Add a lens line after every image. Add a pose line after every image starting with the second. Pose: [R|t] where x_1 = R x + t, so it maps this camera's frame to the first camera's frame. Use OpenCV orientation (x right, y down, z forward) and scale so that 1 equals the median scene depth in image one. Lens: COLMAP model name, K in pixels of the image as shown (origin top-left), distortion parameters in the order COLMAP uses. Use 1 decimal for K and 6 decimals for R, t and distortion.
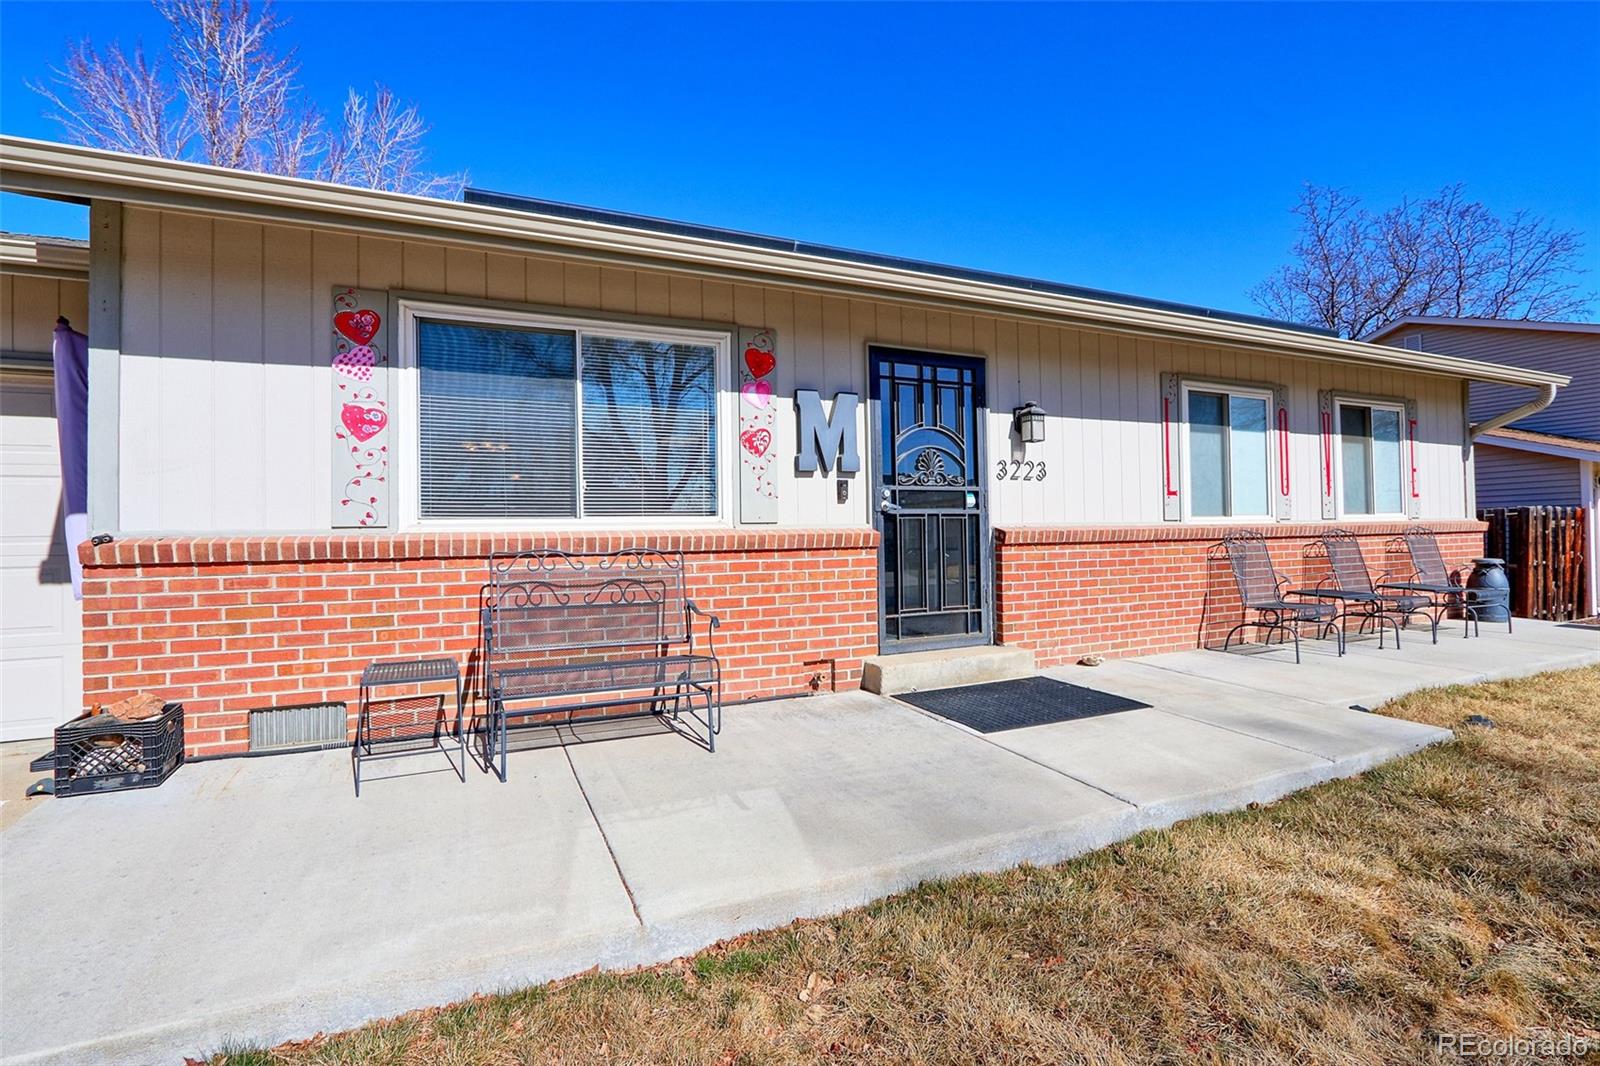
lens RADIAL K [[732.8, 0, 800.0], [0, 732.8, 533.0], [0, 0, 1]] dist [-0.013314, 0.000335]
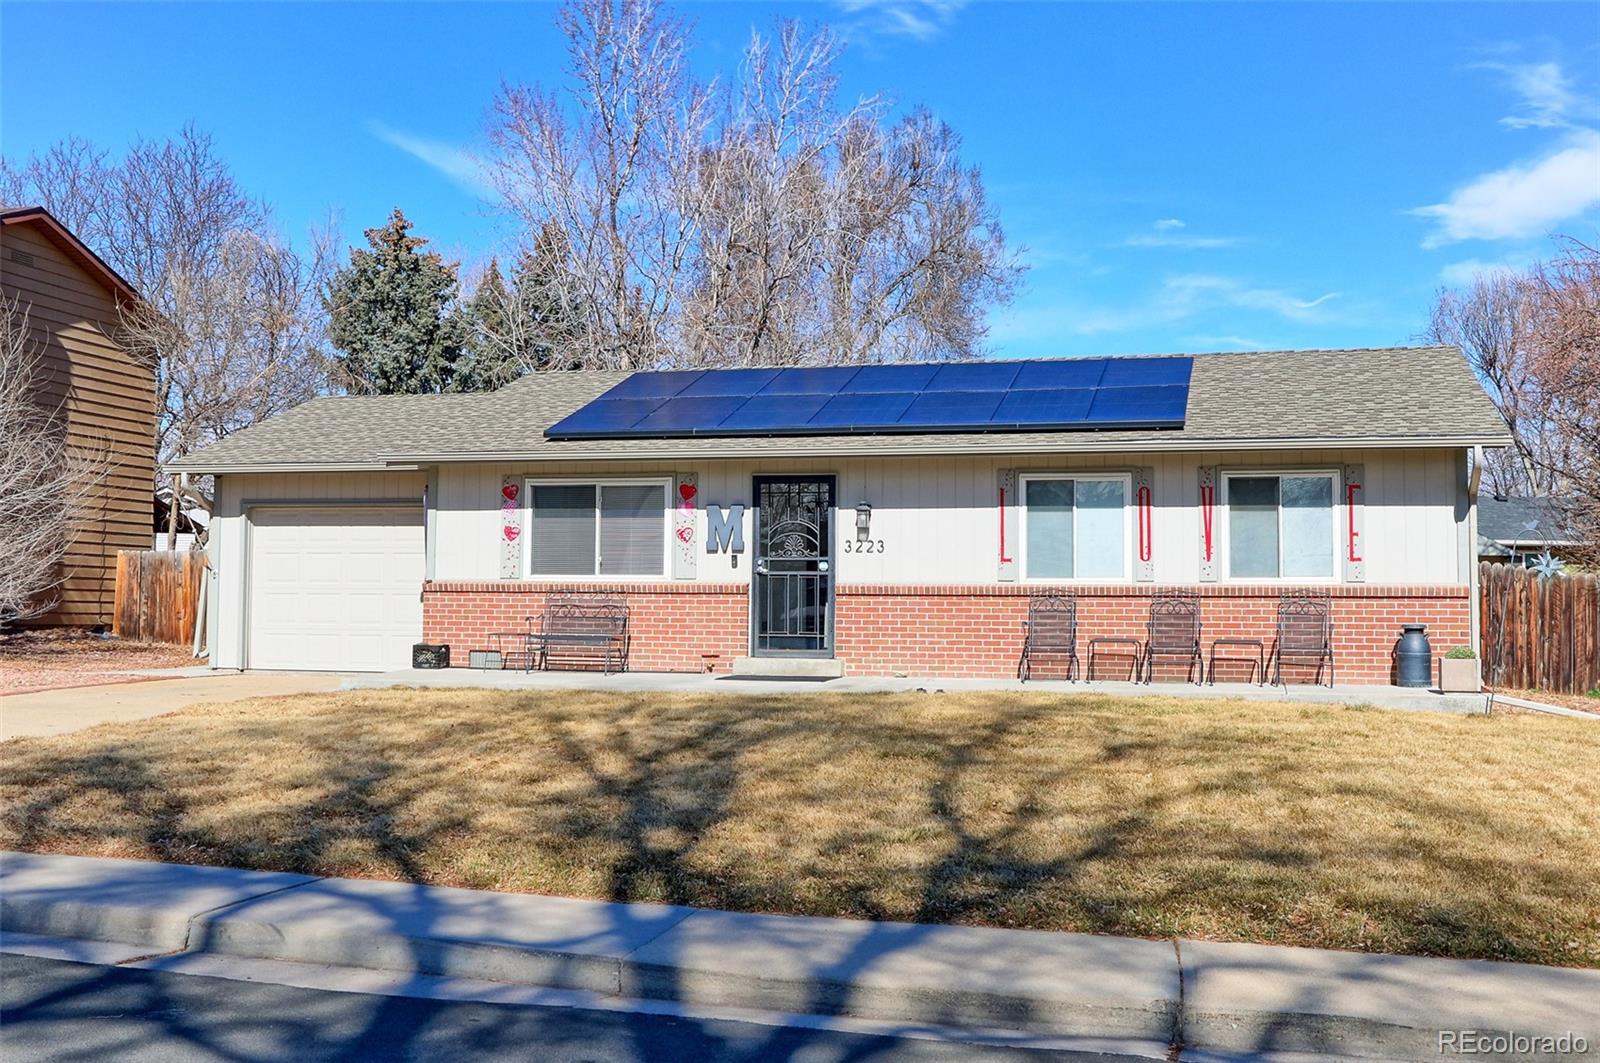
lens RADIAL K [[1826.6, 0, 800.0], [0, 1826.6, 531.5], [0, 0, 1]] dist [-0.003360, -0.000177]
pose [[0.788073, -0.000974, -0.615581, 2.981827], [-0.018297, 0.999520, -0.025005, -0.022455], [0.615310, 0.030969, 0.787677, -2.430397]]
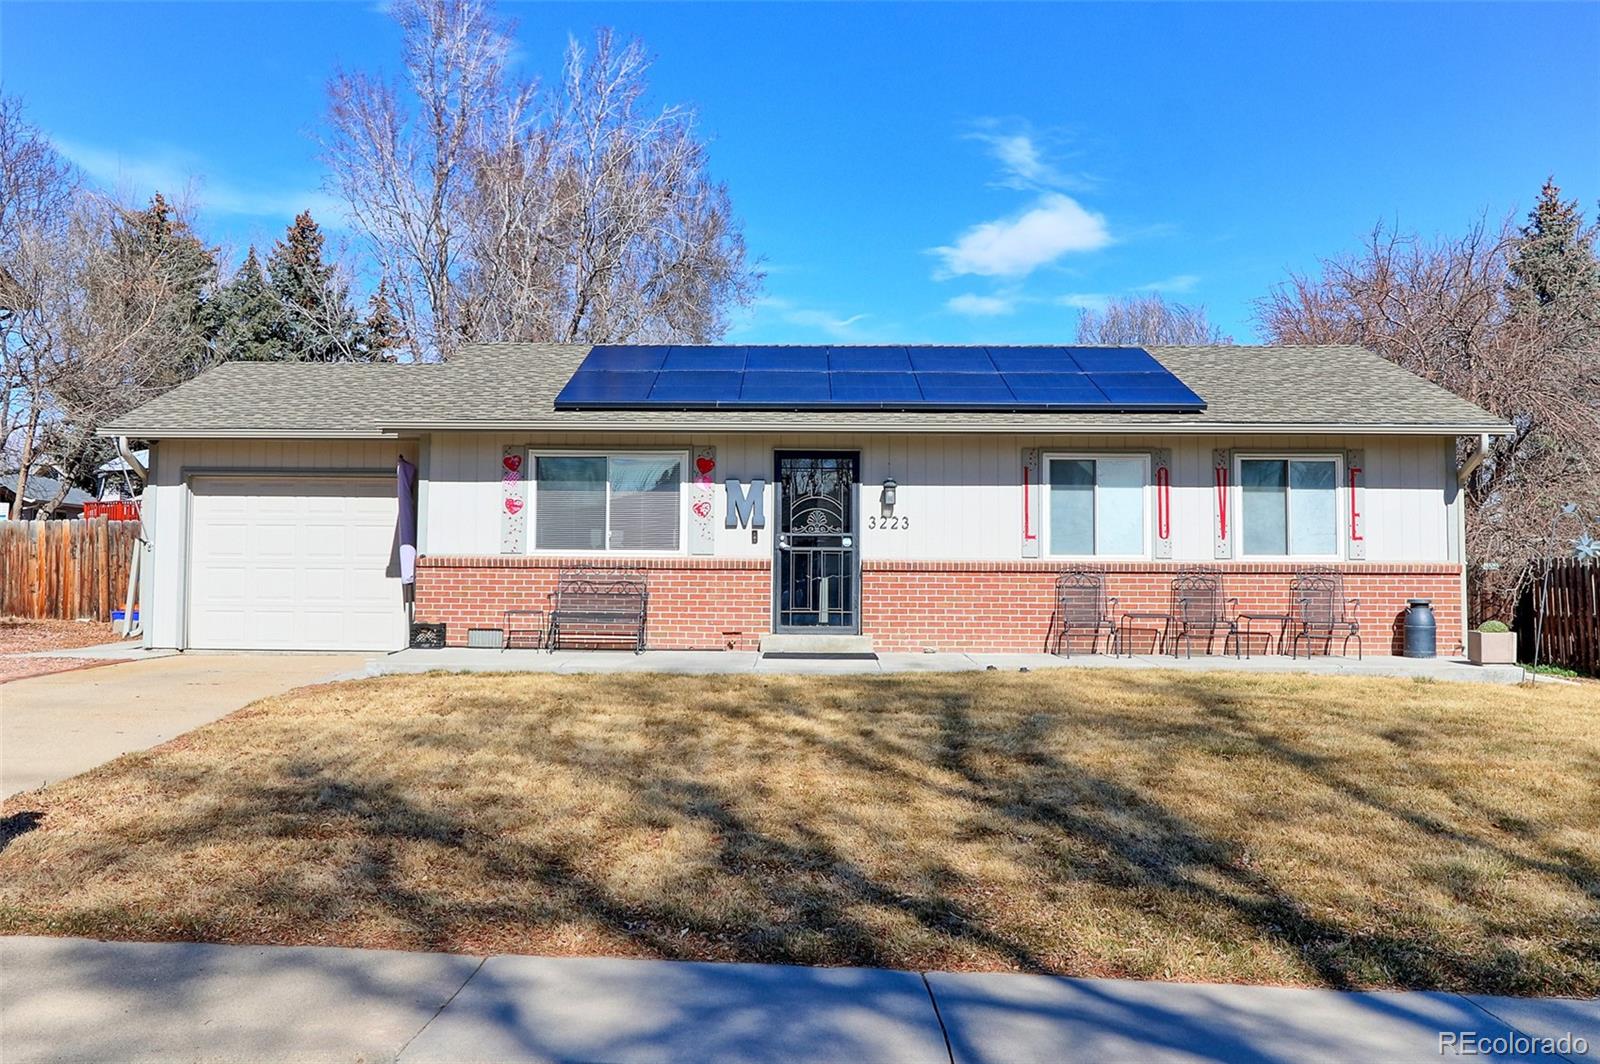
lens RADIAL K [[1535.2, 0, 798.4], [0, 1535.2, 513.1], [0, 0, 1]] dist [-0.007581, -0.001279]
pose [[0.910144, 0.008741, -0.414200, 1.716376], [-0.021406, 0.999434, -0.025944, -0.021437], [0.413739, 0.032479, 0.909816, -2.336779]]
